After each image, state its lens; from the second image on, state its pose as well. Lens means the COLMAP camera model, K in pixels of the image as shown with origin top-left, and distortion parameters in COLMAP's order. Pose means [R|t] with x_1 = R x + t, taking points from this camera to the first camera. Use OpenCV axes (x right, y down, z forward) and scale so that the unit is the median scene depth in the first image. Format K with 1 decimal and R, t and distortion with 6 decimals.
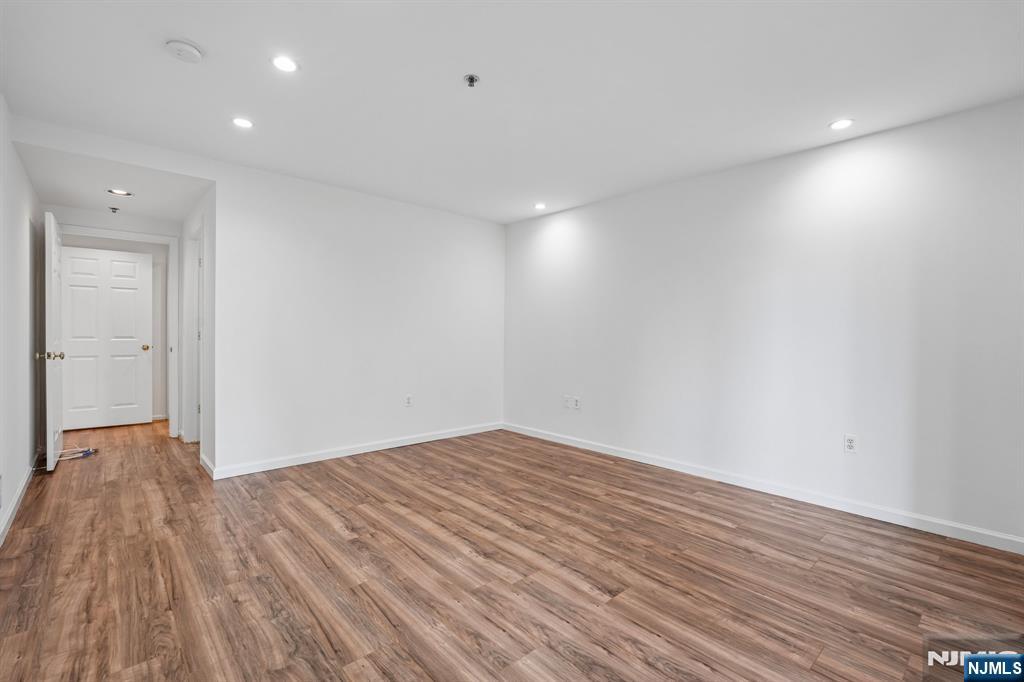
lens RADIAL K [[454.7, 0, 512.0], [0, 454.7, 341.0], [0, 0, 1]] dist [-0.012737, 0.008384]
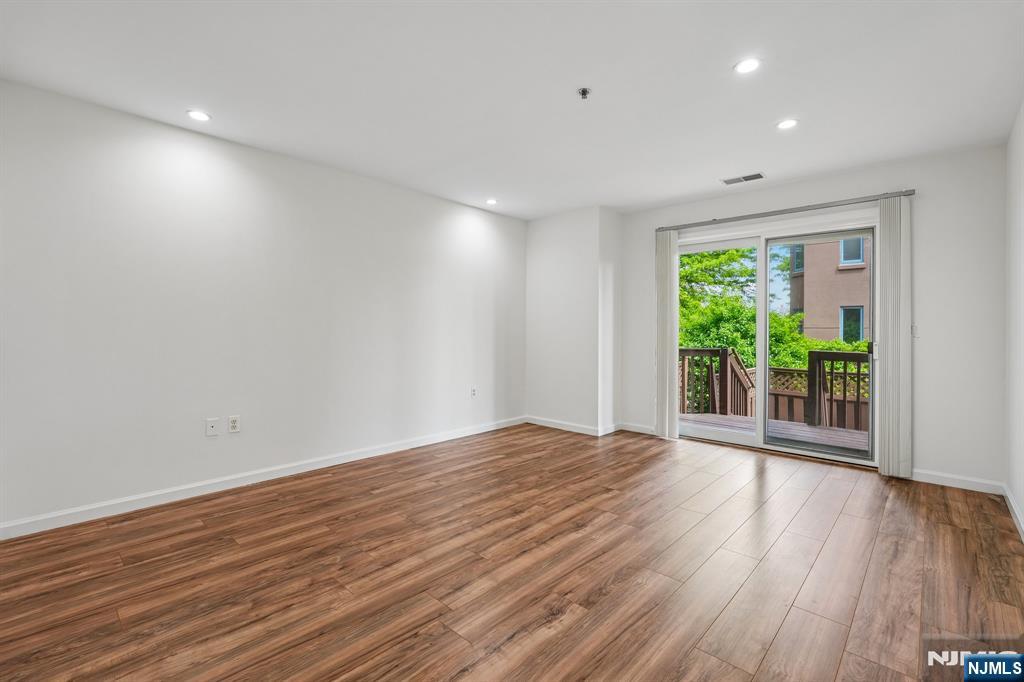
lens RADIAL K [[465.4, 0, 512.4], [0, 465.4, 325.5], [0, 0, 1]] dist [-0.000462, 0.000376]
pose [[-0.094350, -0.000898, 0.995539, -0.907073], [0.004974, 0.999987, 0.001373, -0.015839], [-0.995527, 0.005081, -0.094345, 0.983565]]
